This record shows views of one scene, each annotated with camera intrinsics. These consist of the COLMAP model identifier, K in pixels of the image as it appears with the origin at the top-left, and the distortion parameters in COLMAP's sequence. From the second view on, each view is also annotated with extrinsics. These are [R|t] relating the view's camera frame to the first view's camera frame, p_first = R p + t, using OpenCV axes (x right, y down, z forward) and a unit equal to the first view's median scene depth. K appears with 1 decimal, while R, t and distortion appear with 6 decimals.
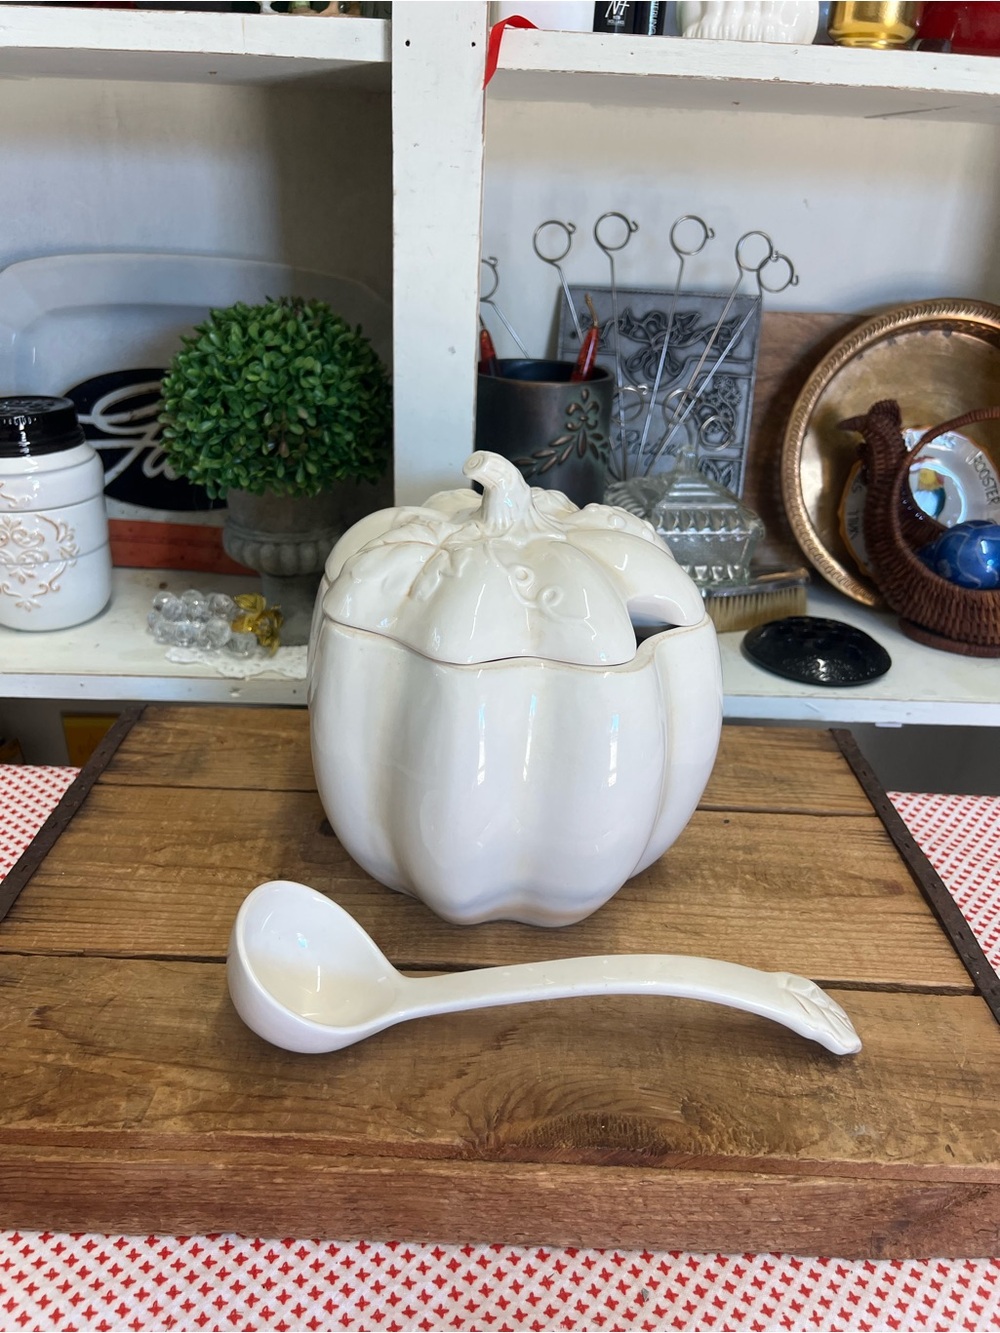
lens RADIAL K [[953.7, 0, 500.0], [0, 953.7, 666.5], [0, 0, 1]] dist [-0.011726, -0.003807]
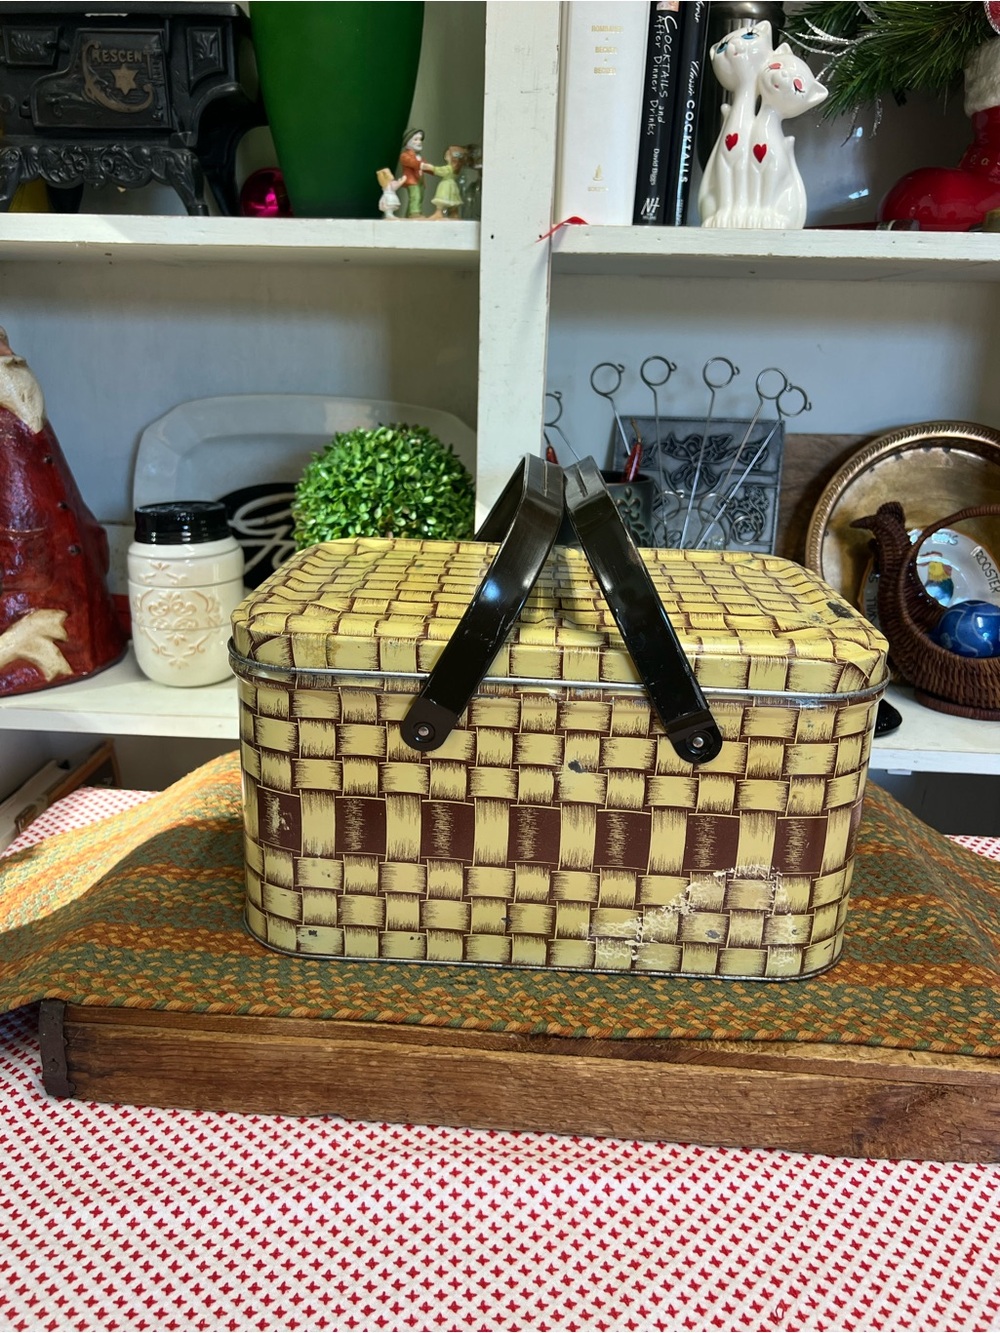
lens RADIAL K [[953.7, 0, 500.0], [0, 953.7, 666.5], [0, 0, 1]] dist [-0.011726, -0.003807]
pose [[0.996601, 0.007150, -0.082069, 0.020799], [-0.019277, 0.988808, -0.147942, 0.109987], [0.080093, 0.149022, 0.985585, -0.181222]]
